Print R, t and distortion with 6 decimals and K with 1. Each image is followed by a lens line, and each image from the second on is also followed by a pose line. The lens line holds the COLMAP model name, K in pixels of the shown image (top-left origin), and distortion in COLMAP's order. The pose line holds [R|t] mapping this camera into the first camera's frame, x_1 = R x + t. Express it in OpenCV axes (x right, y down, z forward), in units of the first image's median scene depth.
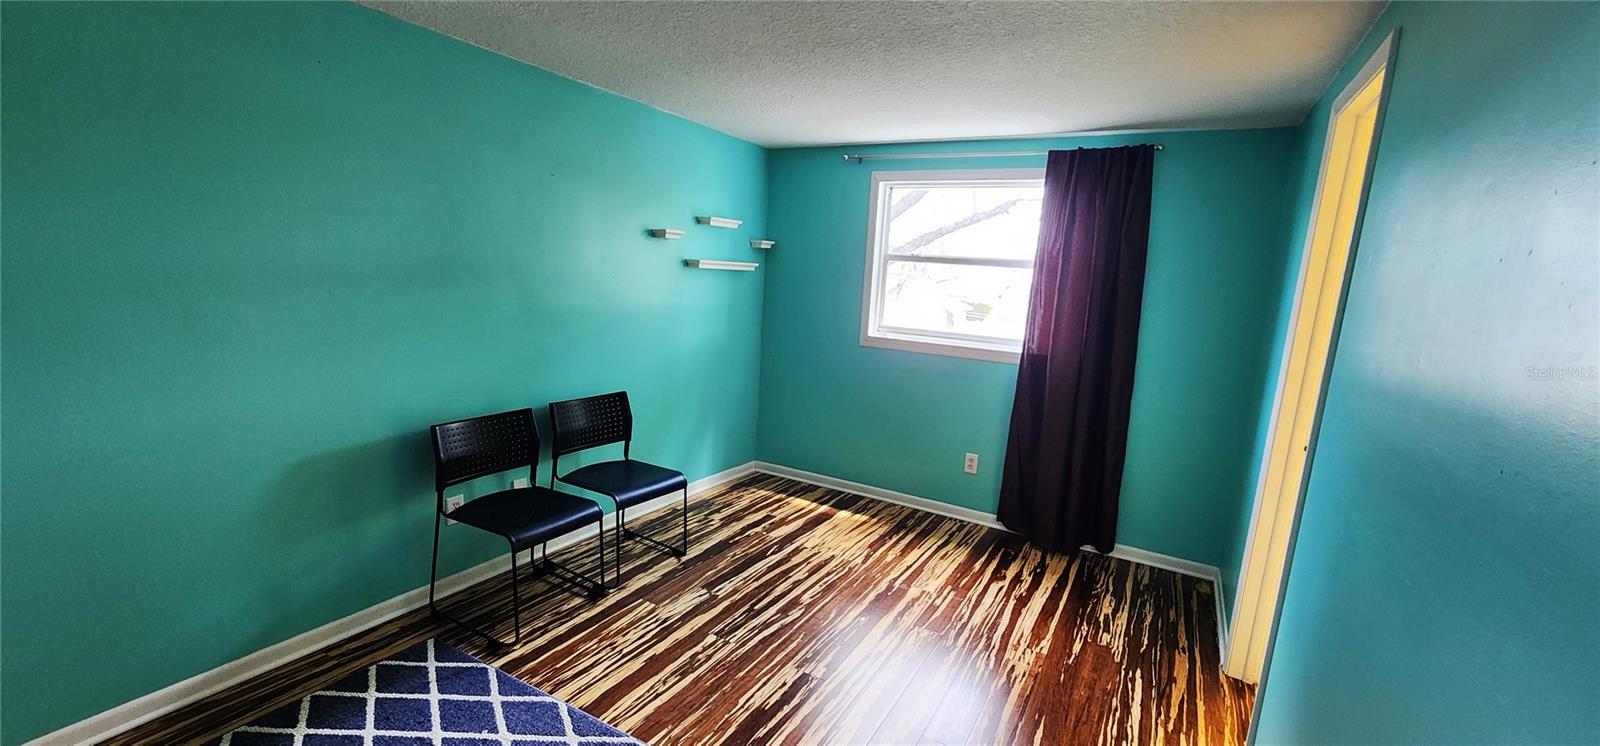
lens RADIAL K [[659.9, 0, 806.5], [0, 659.9, 380.6], [0, 0, 1]] dist [0.000030, 0.000562]
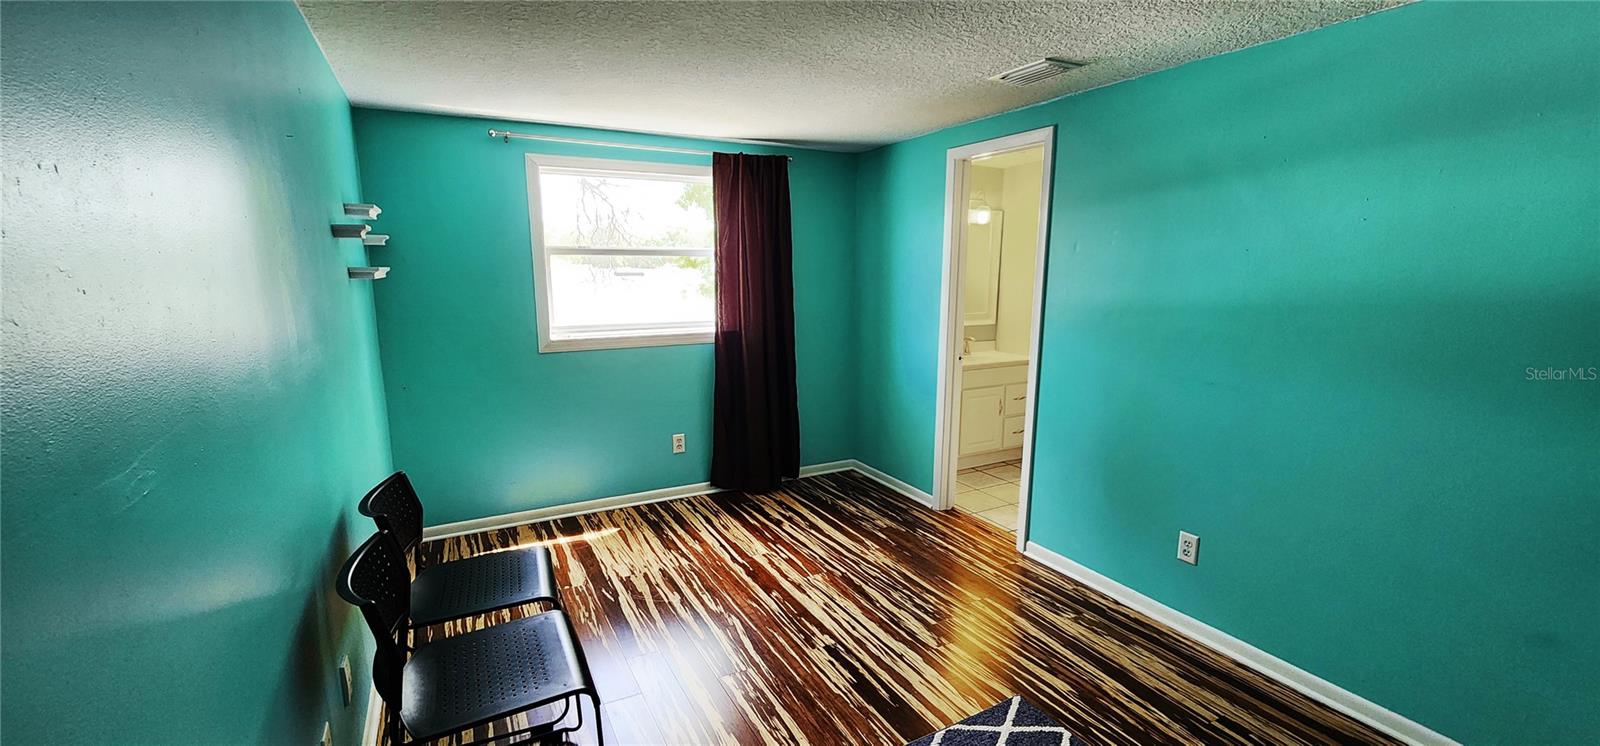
lens RADIAL K [[659.9, 0, 802.2], [0, 659.9, 374.6], [0, 0, 1]] dist [0.000030, 0.000562]
pose [[0.532865, -0.196429, 0.823086, -0.563976], [0.175856, 0.977154, 0.119348, -0.083889], [-0.827725, 0.081148, 0.555235, 0.277026]]
